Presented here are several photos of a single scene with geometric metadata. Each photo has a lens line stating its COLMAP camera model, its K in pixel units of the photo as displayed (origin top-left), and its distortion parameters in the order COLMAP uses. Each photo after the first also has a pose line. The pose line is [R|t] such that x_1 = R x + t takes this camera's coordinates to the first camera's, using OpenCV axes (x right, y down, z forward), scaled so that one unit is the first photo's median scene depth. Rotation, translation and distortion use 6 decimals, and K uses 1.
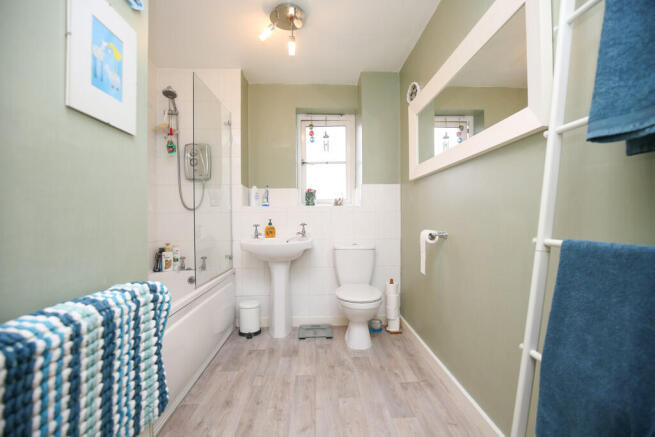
lens RADIAL K [[300.1, 0, 326.7], [0, 300.1, 221.3], [0, 0, 1]] dist [-0.026725, 0.000084]
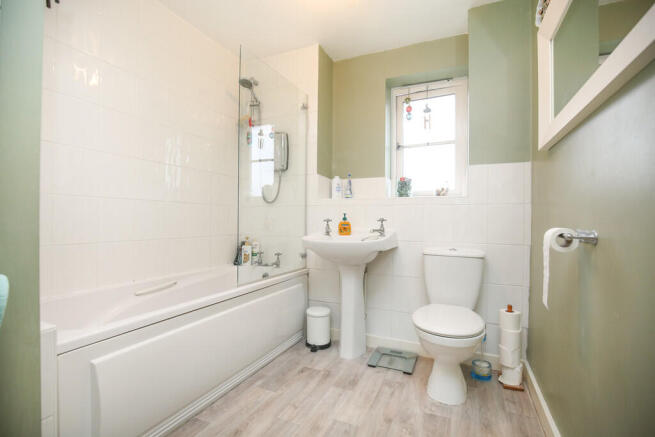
lens RADIAL K [[300.1, 0, 326.7], [0, 300.1, 221.3], [0, 0, 1]] dist [-0.026725, 0.000084]
pose [[0.895534, 0.019199, -0.444579, 0.139718], [-0.023651, 0.999710, -0.004468, 0.020415], [0.444364, 0.014516, 0.895729, 0.228751]]
